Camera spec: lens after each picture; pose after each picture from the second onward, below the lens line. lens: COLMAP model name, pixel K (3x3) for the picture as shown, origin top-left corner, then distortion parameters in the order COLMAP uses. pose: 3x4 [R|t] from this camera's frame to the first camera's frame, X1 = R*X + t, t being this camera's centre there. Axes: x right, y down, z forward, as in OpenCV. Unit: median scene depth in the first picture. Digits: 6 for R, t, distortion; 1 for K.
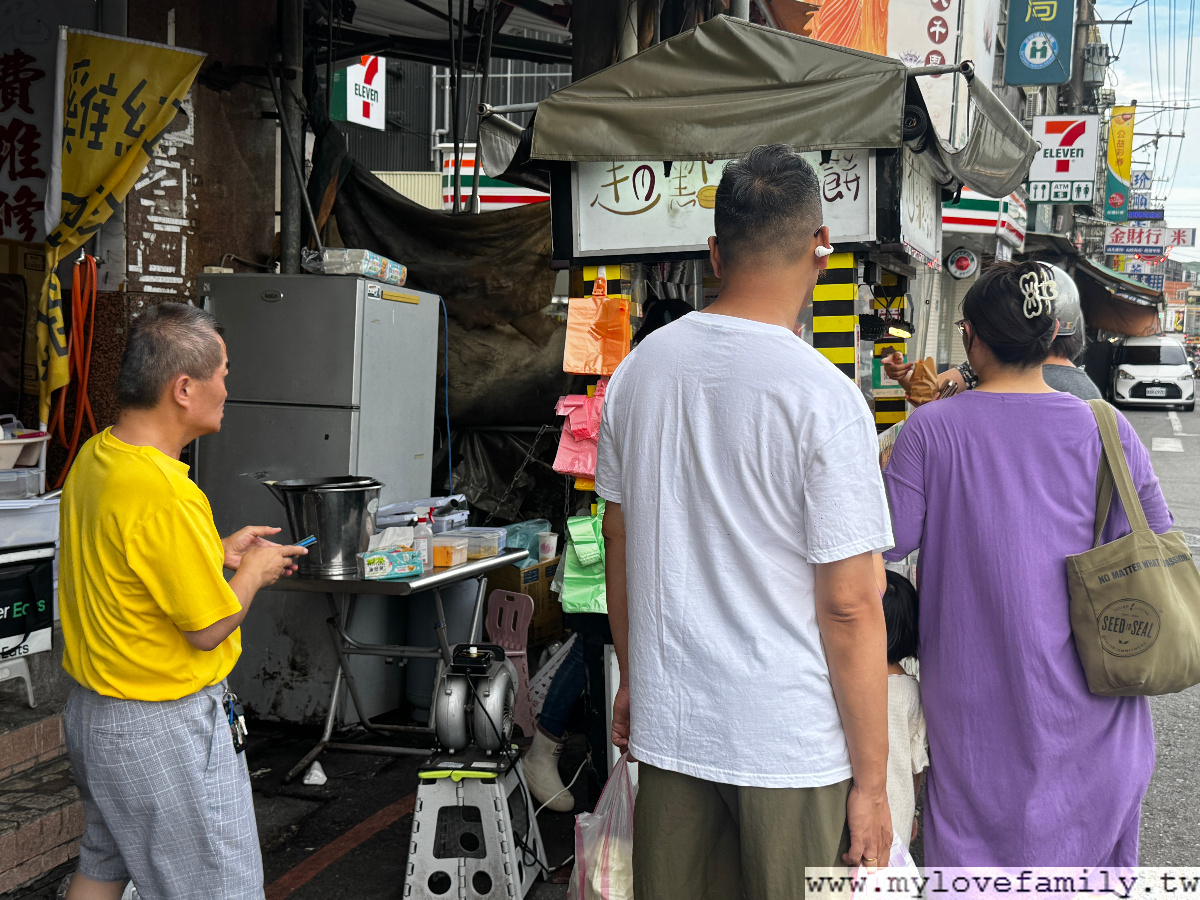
lens RADIAL K [[1461.4, 0, 597.6], [0, 1461.4, 448.4], [0, 0, 1]] dist [0.072611, 0.000000]
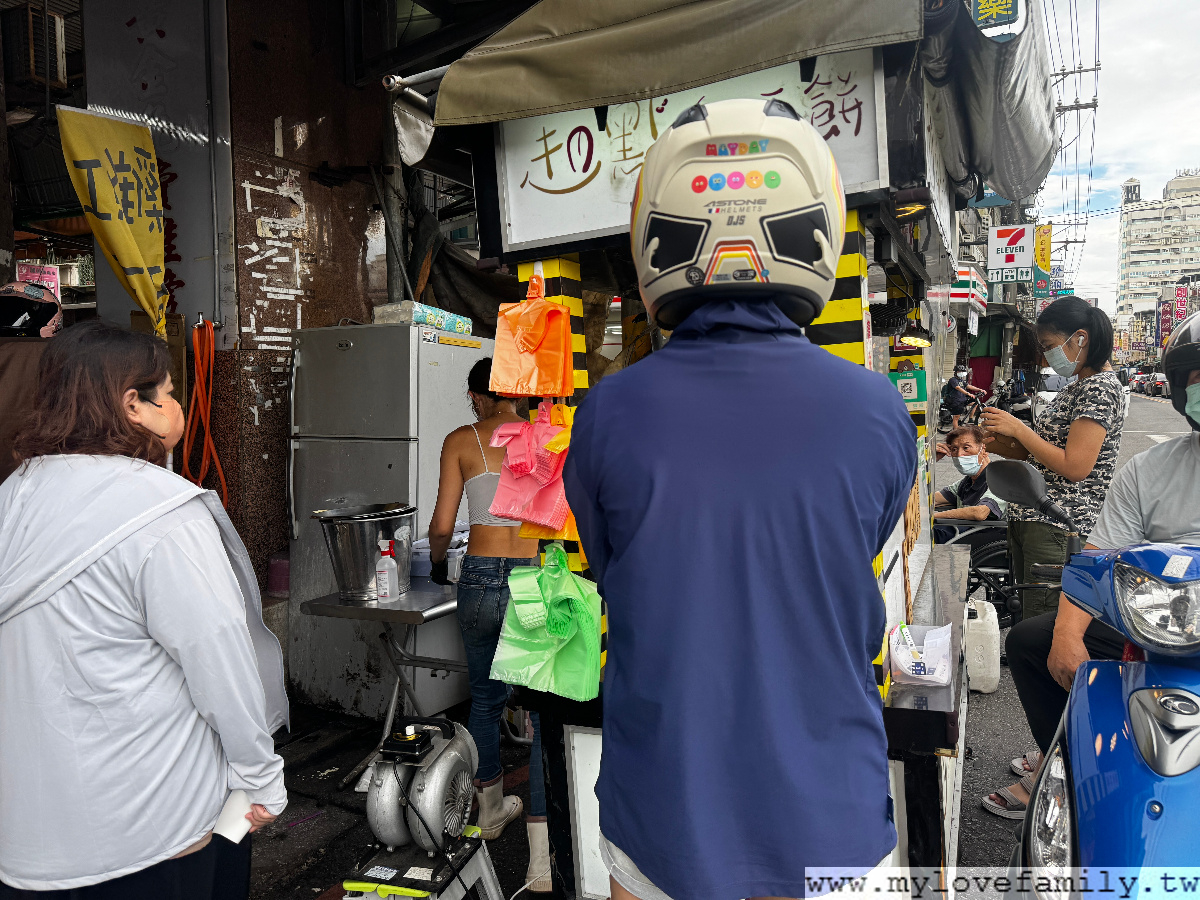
lens RADIAL K [[845.6, 0, 601.3], [0, 845.6, 439.8], [0, 0, 1]] dist [0.012963, -0.005850]
pose [[0.989721, -0.033166, -0.139116, 0.064743], [0.030950, 0.999358, -0.018064, -0.010938], [0.139625, 0.013573, 0.990111, 0.355612]]
